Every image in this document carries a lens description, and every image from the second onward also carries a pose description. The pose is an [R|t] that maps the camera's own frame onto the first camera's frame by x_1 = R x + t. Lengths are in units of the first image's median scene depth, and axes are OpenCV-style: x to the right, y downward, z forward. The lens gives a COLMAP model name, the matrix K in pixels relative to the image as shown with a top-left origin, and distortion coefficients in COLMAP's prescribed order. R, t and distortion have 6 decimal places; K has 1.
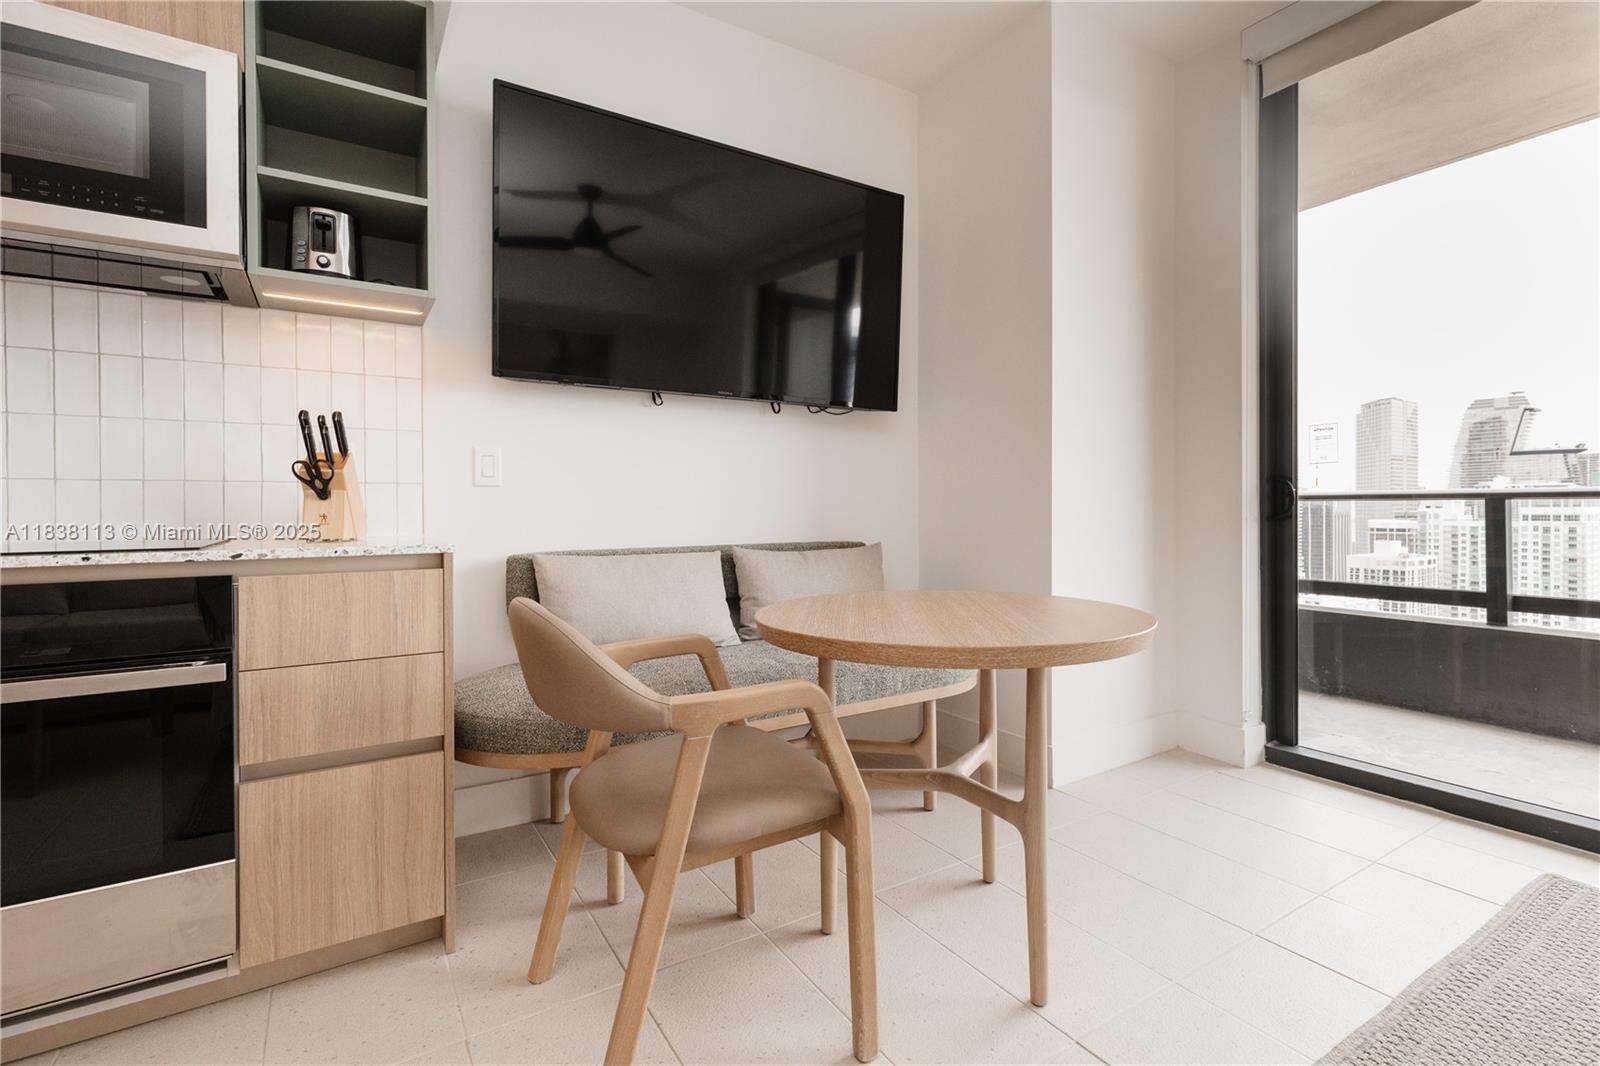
lens RADIAL K [[661.8, 0, 814.6], [0, 661.8, 546.7], [0, 0, 1]] dist [-0.003102, -0.000574]
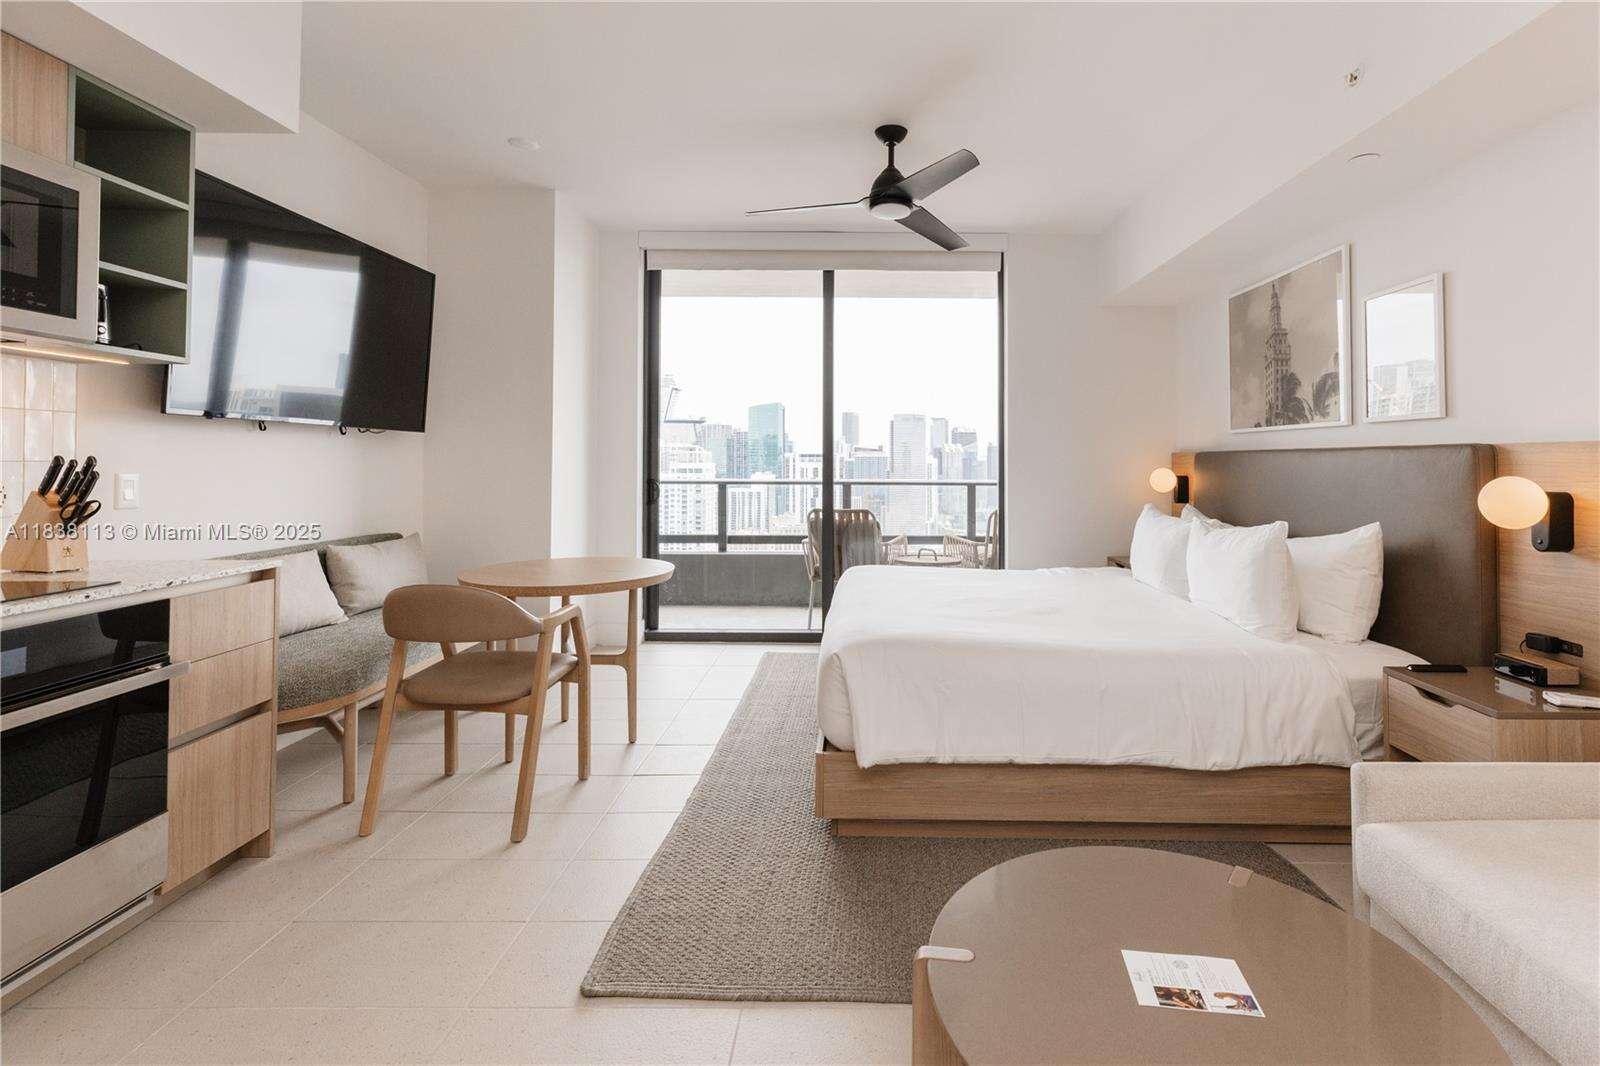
lens RADIAL K [[890.1, 0, 808.7], [0, 890.1, 444.9], [0, 0, 1]] dist [0.001332, 0.000755]
pose [[0.534108, 0.033016, 0.844771, -1.530989], [-0.004984, 0.999343, -0.035906, -0.184080], [-0.845401, 0.014968, 0.533922, -0.947753]]
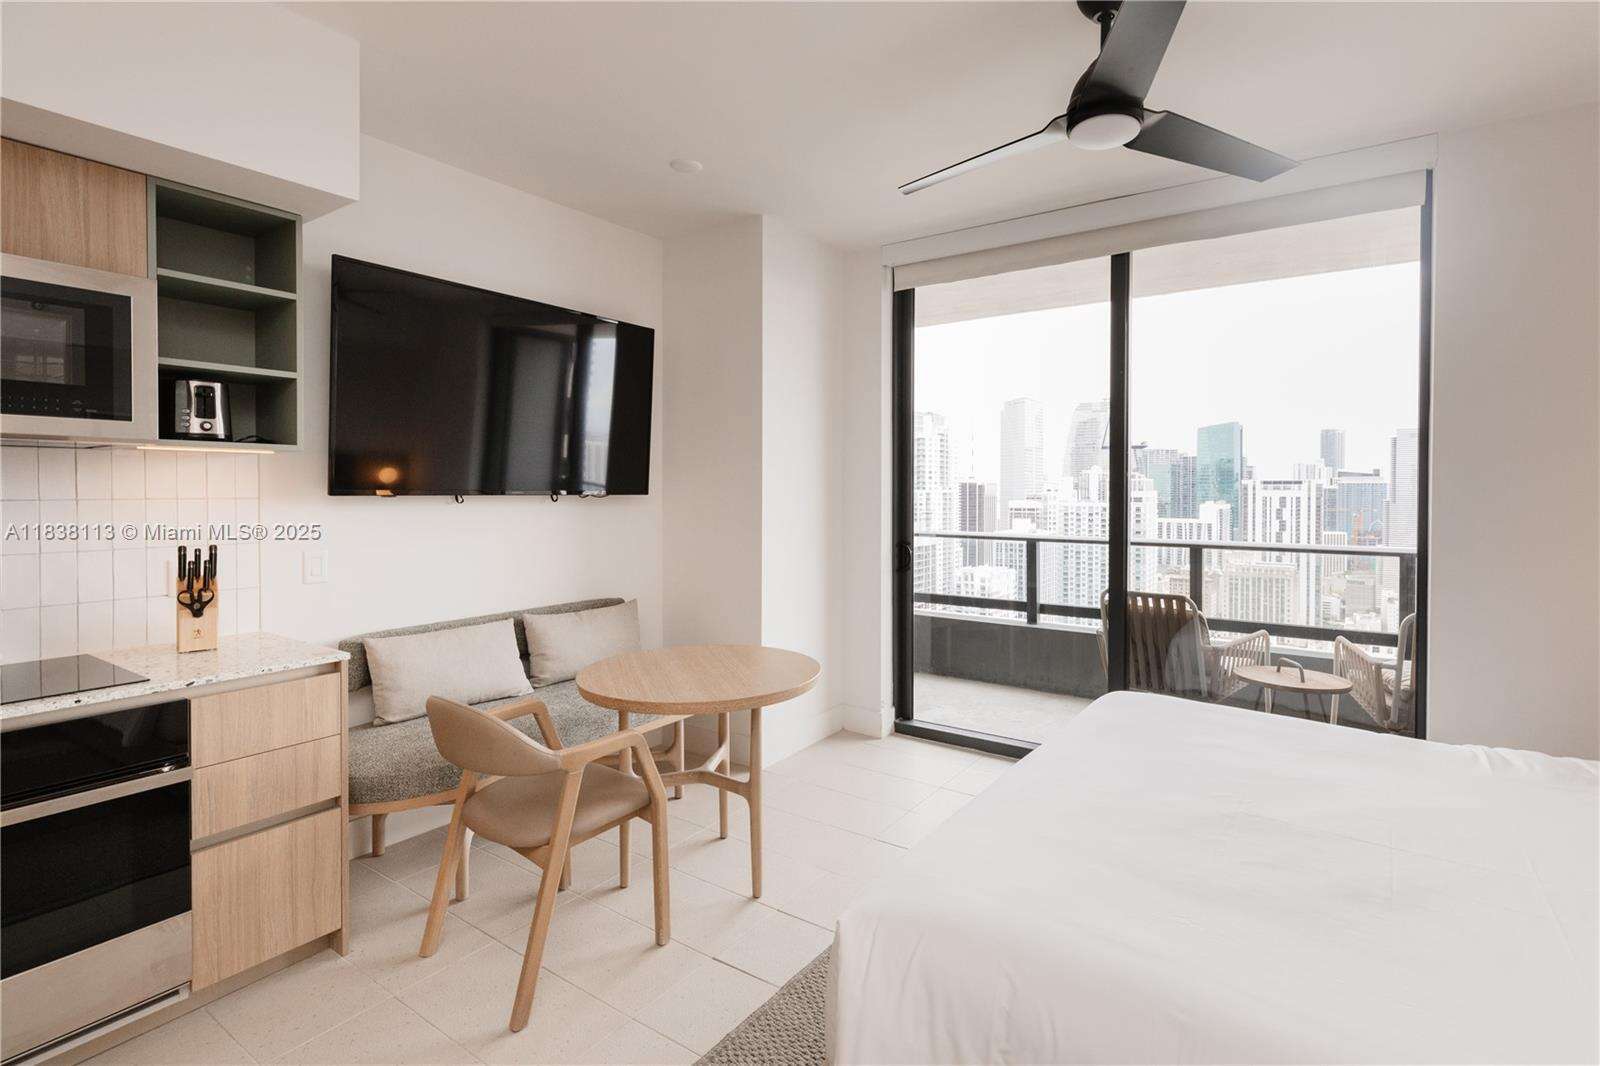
lens RADIAL K [[791.5, 0, 797.9], [0, 791.5, 501.8], [0, 0, 1]] dist [0.002718, 0.000237]
pose [[0.919318, -0.005217, 0.393480, -0.331992], [0.000414, 0.999924, 0.012290, -0.327830], [-0.393515, -0.011136, 0.919251, -0.833567]]
